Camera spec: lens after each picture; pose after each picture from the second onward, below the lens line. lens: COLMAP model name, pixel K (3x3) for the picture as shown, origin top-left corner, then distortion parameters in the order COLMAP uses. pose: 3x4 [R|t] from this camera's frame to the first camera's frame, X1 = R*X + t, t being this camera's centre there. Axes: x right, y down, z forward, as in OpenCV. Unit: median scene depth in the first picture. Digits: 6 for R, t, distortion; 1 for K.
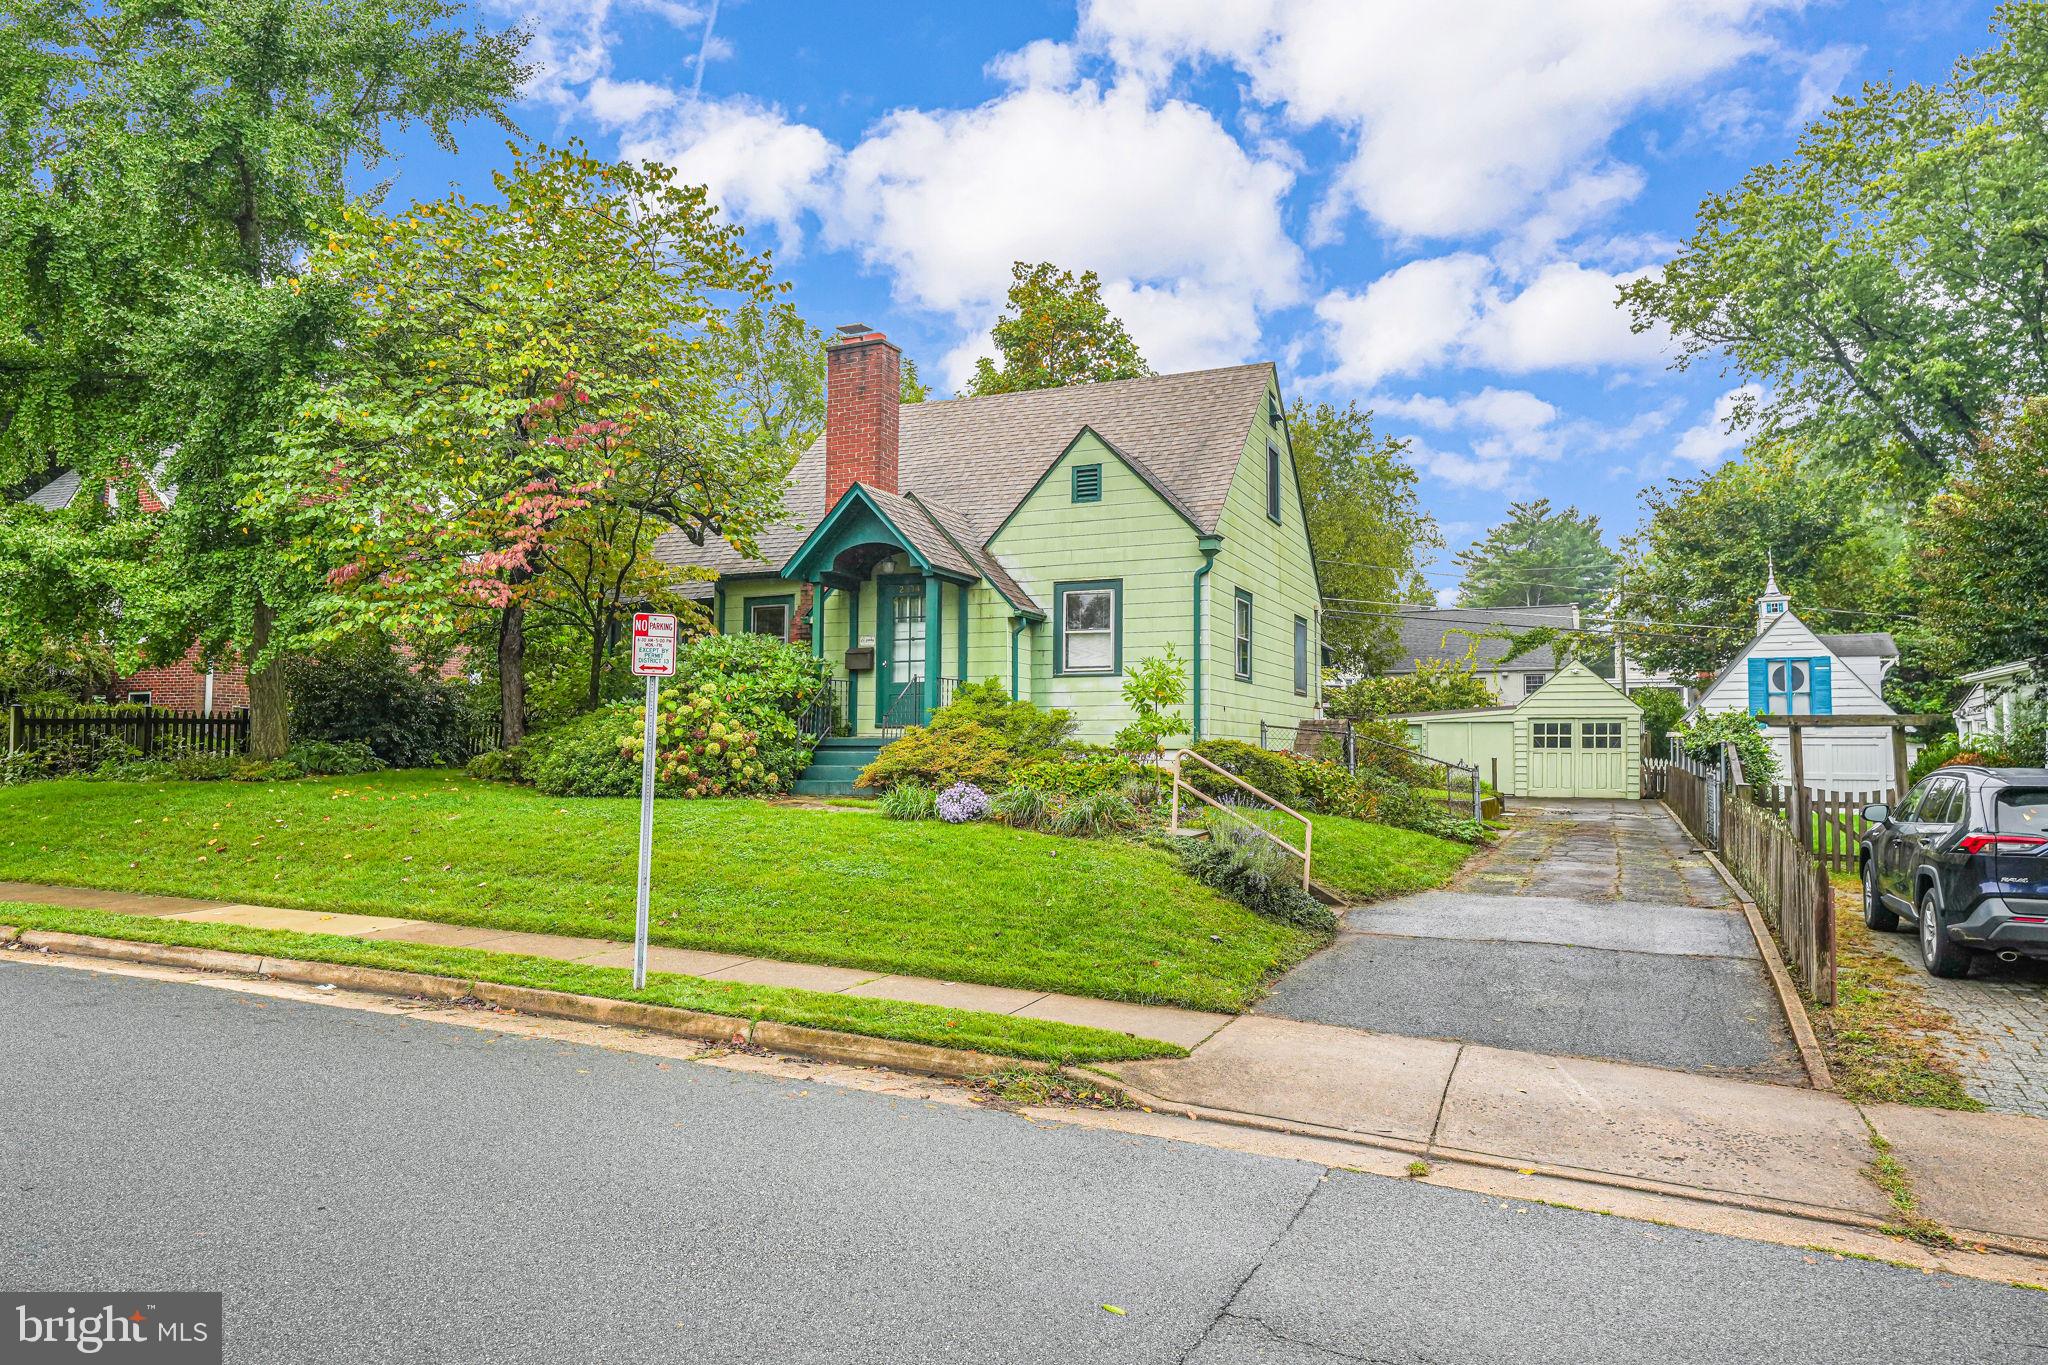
lens RADIAL K [[1214.4, 0, 1020.8], [0, 1214.4, 701.2], [0, 0, 1]] dist [0.011525, -0.004382]
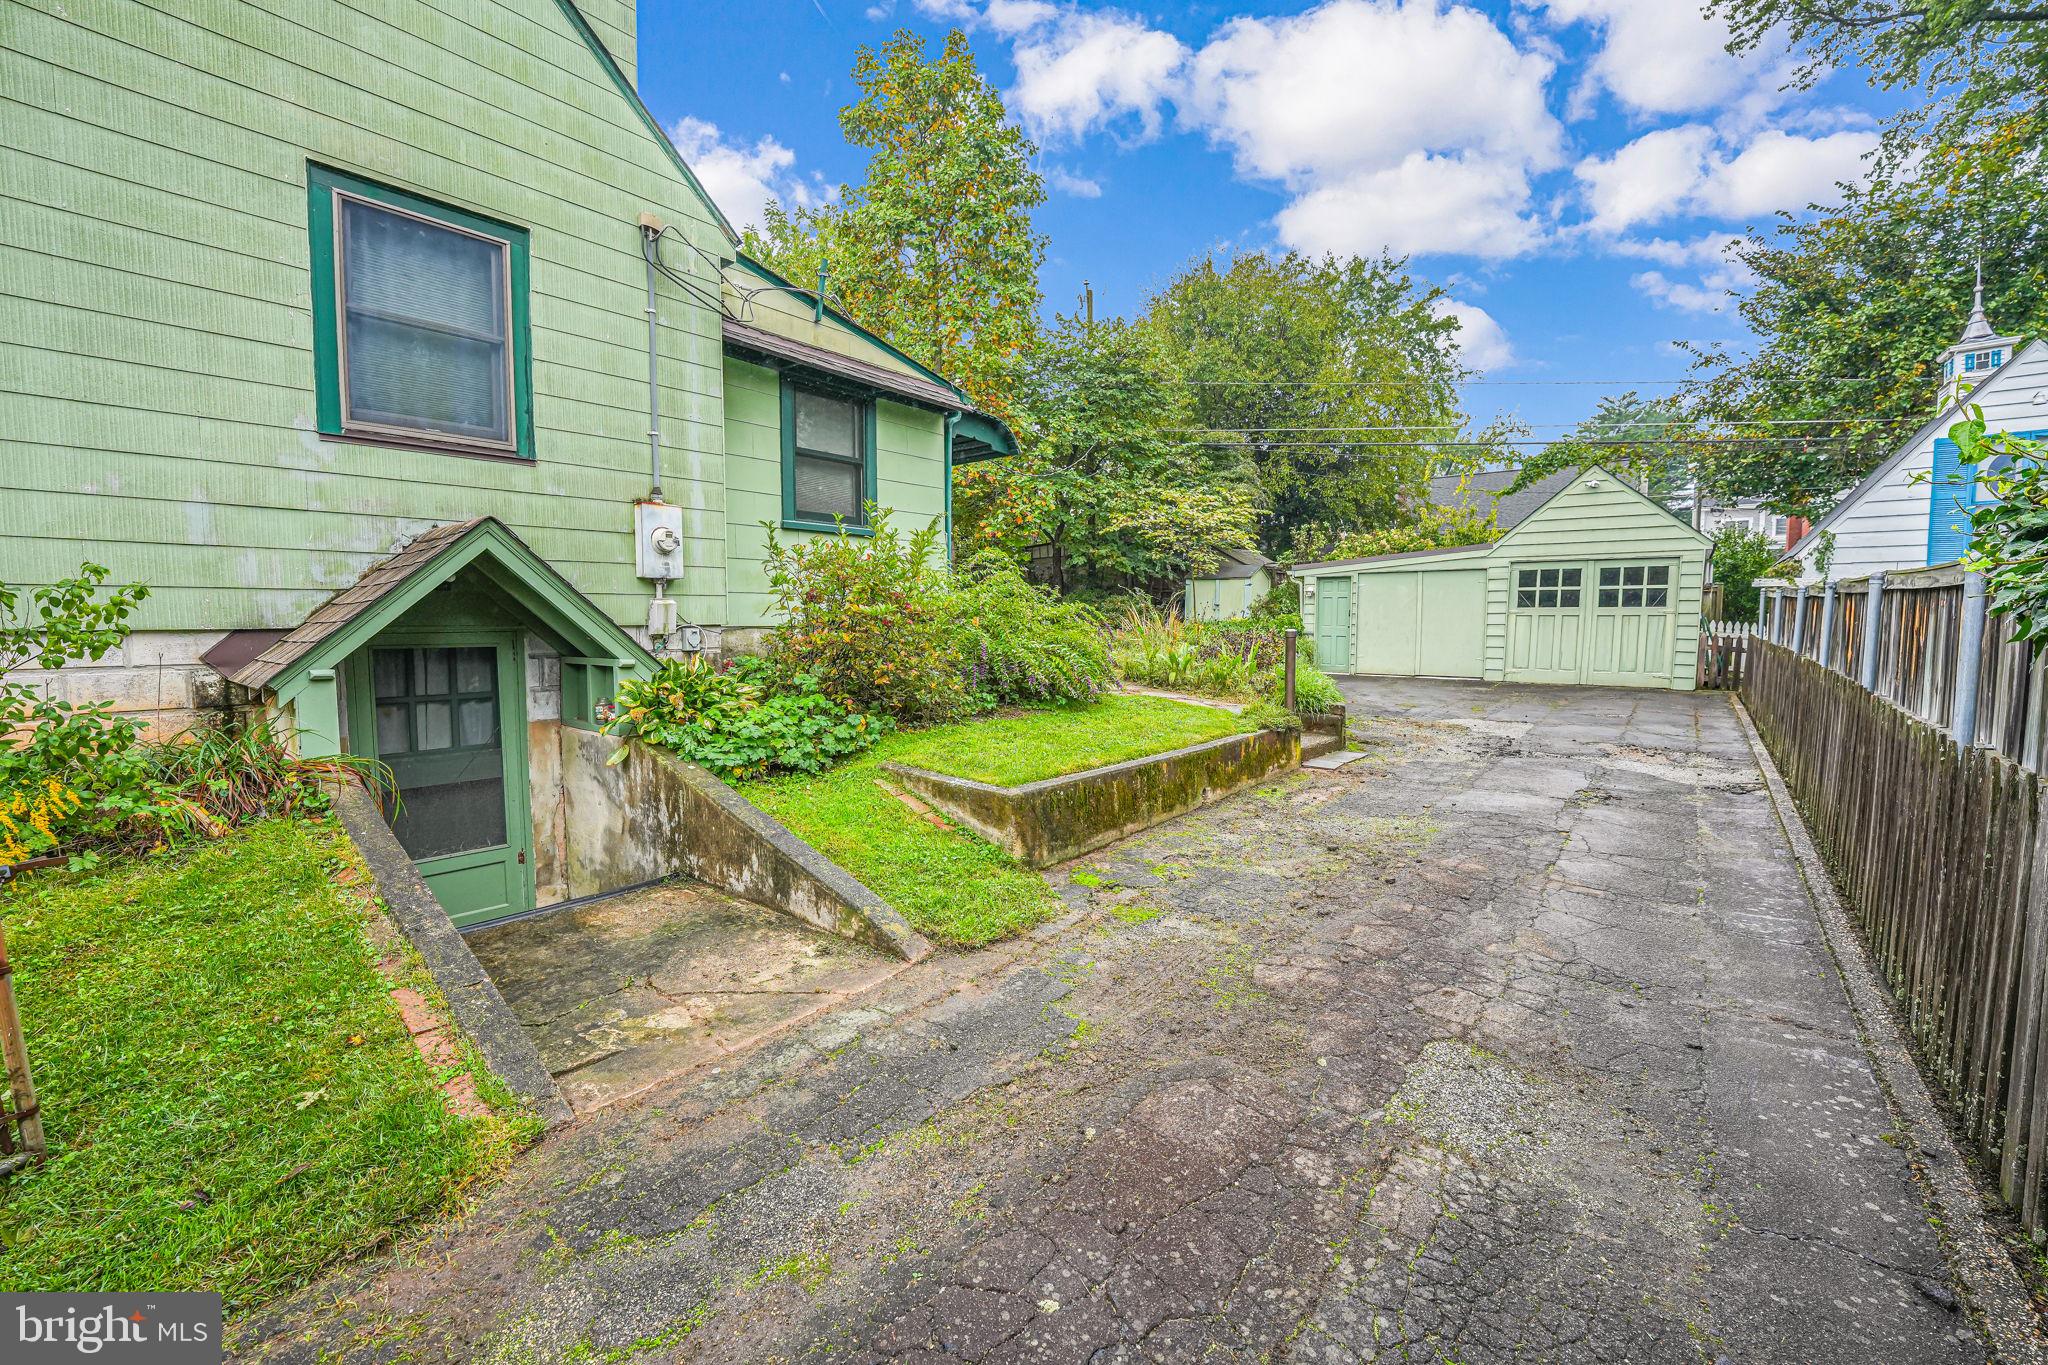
lens RADIAL K [[843.6, 0, 1015.0], [0, 843.6, 677.2], [0, 0, 1]] dist [-0.012645, 0.000312]
pose [[0.974707, 0.008307, -0.223331, 0.280517], [0.016504, 0.993905, 0.109002, 0.023552], [0.222875, -0.109931, 0.968629, 0.538854]]
